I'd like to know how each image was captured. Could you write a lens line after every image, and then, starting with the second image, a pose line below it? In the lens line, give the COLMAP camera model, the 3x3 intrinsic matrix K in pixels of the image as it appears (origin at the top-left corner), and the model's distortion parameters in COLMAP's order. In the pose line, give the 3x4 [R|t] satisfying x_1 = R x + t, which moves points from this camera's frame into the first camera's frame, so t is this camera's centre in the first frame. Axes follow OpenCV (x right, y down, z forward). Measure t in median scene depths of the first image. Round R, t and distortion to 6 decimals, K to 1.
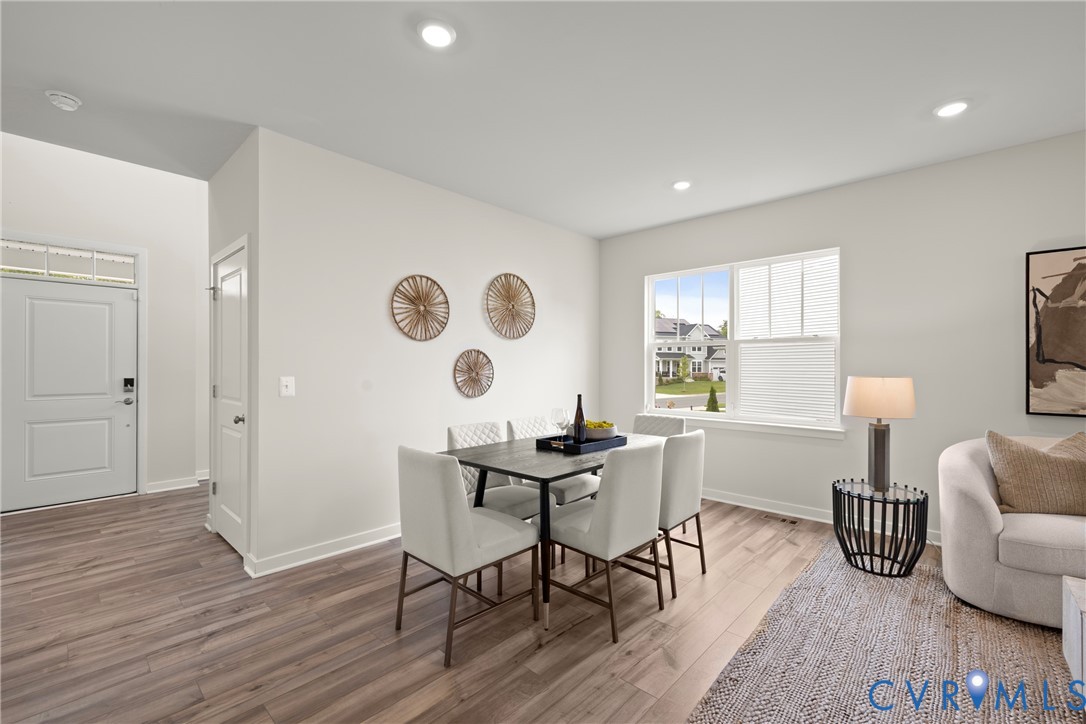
lens RADIAL K [[463.3, 0, 543.0], [0, 463.3, 362.2], [0, 0, 1]] dist [0.000156, 0.000011]
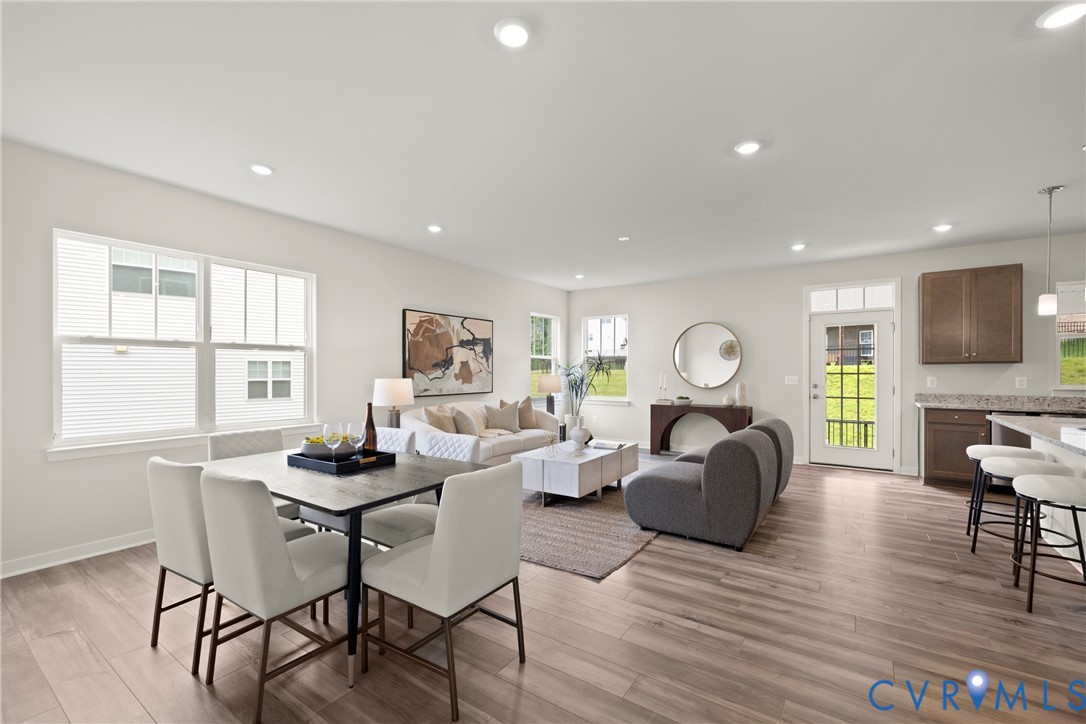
lens RADIAL K [[463.3, 0, 542.2], [0, 463.3, 368.9], [0, 0, 1]] dist [0.000156, 0.000011]
pose [[-0.149575, 0.001910, 0.988749, -0.841285], [-0.002402, 0.999994, -0.002295, 0.002195], [-0.988747, -0.002718, -0.149570, 0.751265]]
